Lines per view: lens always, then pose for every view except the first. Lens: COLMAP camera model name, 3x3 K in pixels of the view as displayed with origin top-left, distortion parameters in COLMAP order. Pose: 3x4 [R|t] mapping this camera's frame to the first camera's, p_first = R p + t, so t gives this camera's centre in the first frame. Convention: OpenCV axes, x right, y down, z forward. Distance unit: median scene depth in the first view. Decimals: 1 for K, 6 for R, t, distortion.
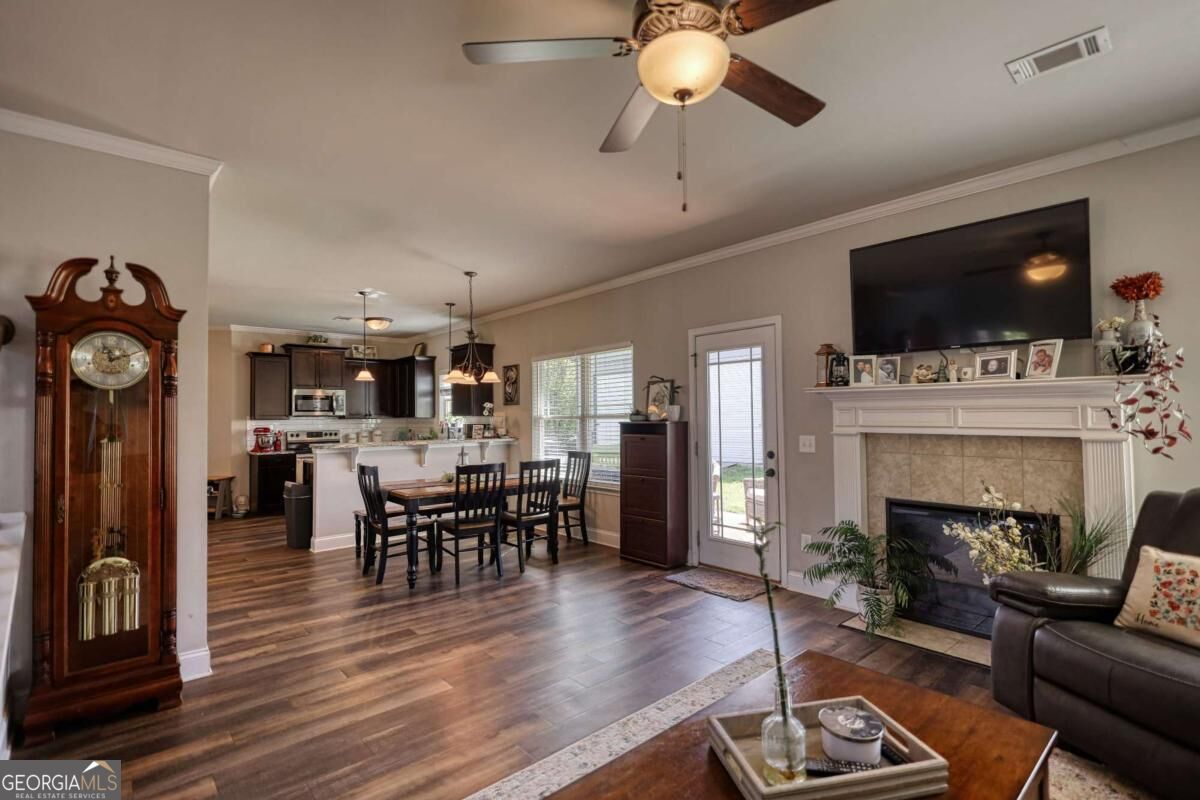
lens RADIAL K [[558.6, 0, 622.8], [0, 558.6, 402.2], [0, 0, 1]] dist [0.000240, -0.000132]
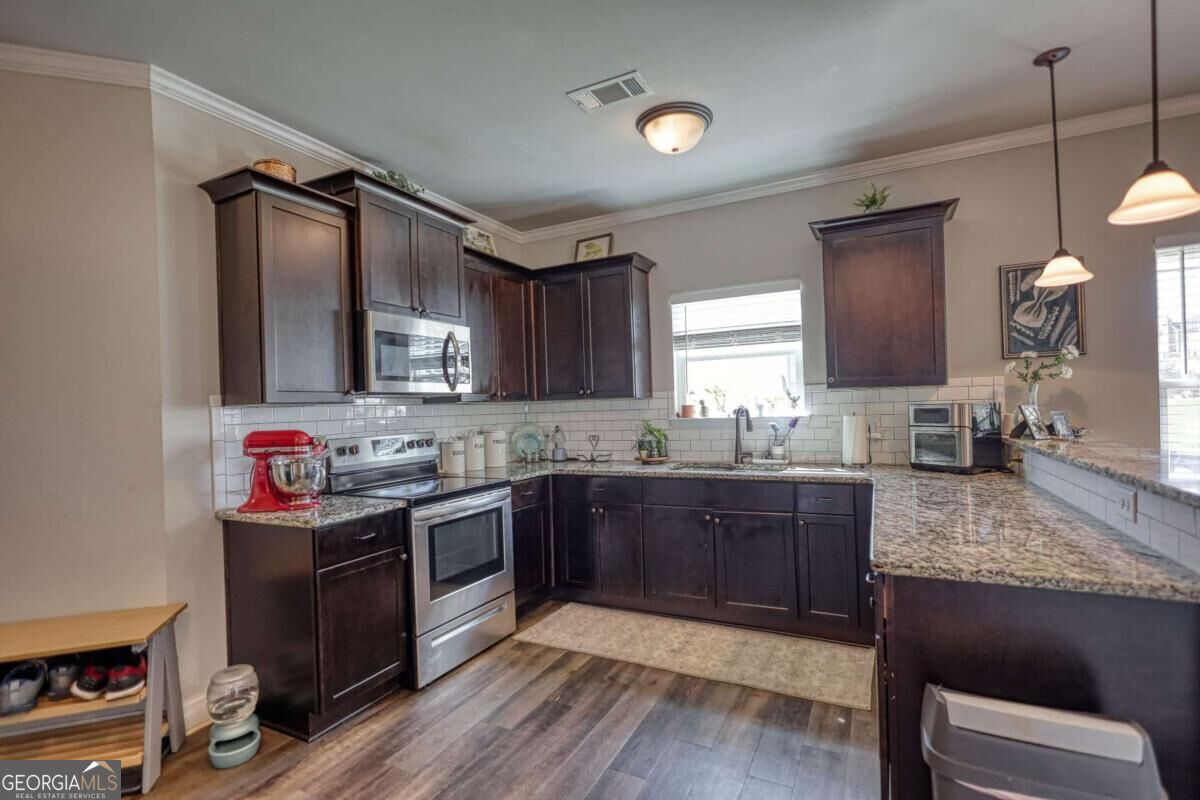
lens RADIAL K [[549.2, 0, 609.8], [0, 549.2, 409.2], [0, 0, 1]] dist [0.000522, 0.000087]
pose [[0.937960, -0.016430, 0.346355, -0.644199], [0.008569, 0.999670, 0.024216, 0.031211], [-0.346638, -0.019745, 0.937791, 0.728755]]
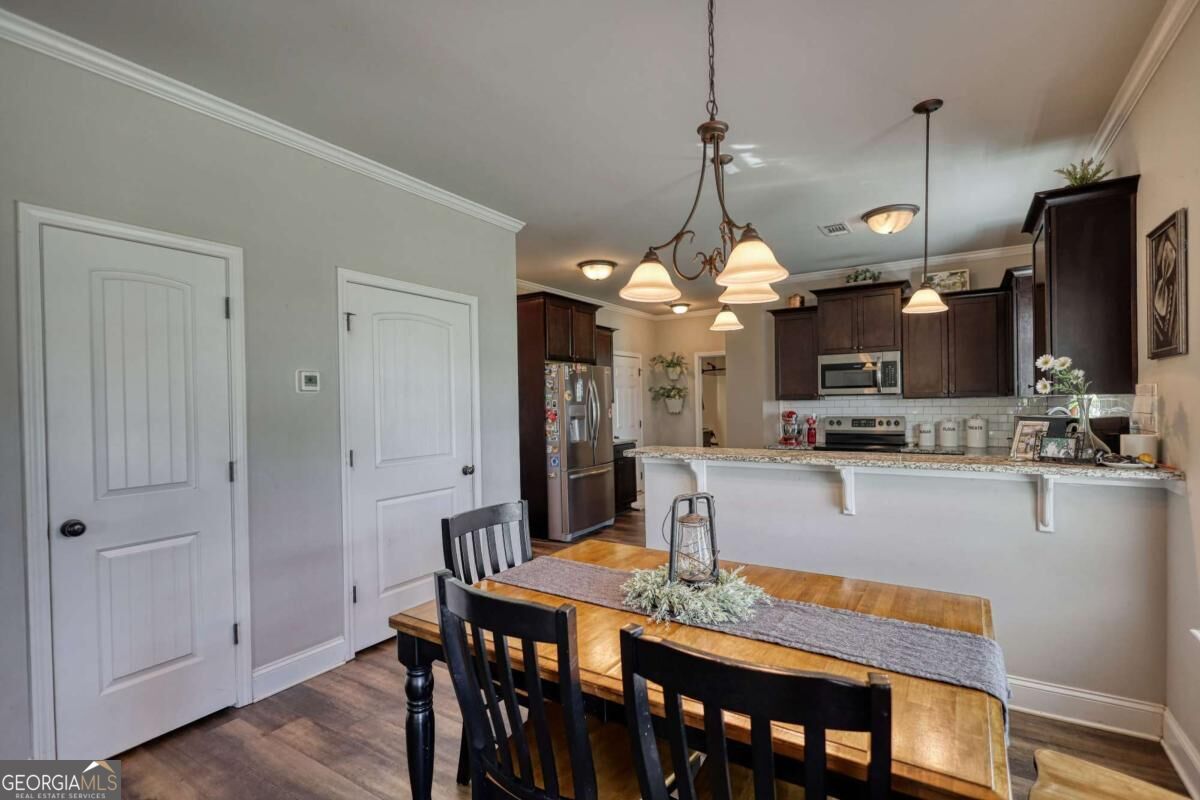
lens RADIAL K [[560.9, 0, 607.3], [0, 560.9, 410.2], [0, 0, 1]] dist [0.000765, 0.000132]
pose [[0.257978, 0.023124, -0.965874, 0.011822], [0.037451, 0.998723, 0.033913, 0.011234], [0.965425, -0.044922, 0.256782, 0.641483]]
